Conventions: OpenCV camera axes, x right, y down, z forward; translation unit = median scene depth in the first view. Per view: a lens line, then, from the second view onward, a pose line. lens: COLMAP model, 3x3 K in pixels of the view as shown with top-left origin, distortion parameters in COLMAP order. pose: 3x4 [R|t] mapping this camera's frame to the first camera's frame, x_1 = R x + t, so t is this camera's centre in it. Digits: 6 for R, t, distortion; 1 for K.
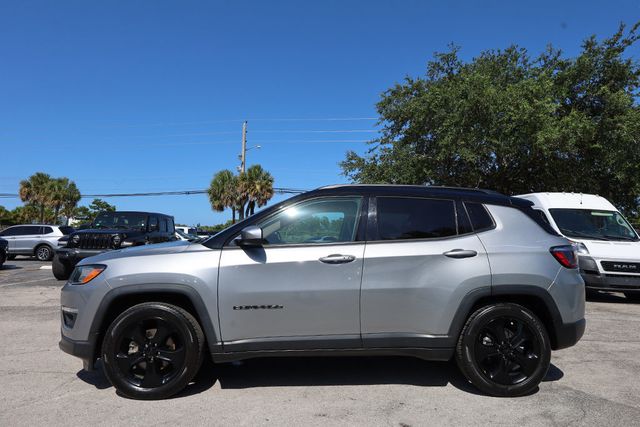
lens RADIAL K [[429.5, 0, 325.2], [0, 429.5, 208.3], [0, 0, 1]] dist [0.001906, 0.000793]
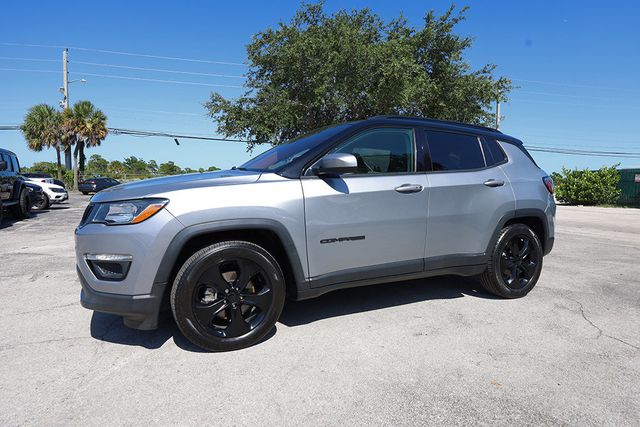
lens RADIAL K [[392.0, 0, 320.0], [0, 392.0, 213.5], [0, 0, 1]] dist [-0.002434, -0.000282]
pose [[0.918812, -0.033842, 0.393241, -0.164292], [-0.025332, 0.989207, 0.144319, 0.014985], [-0.393881, -0.142564, 0.908038, 0.072591]]
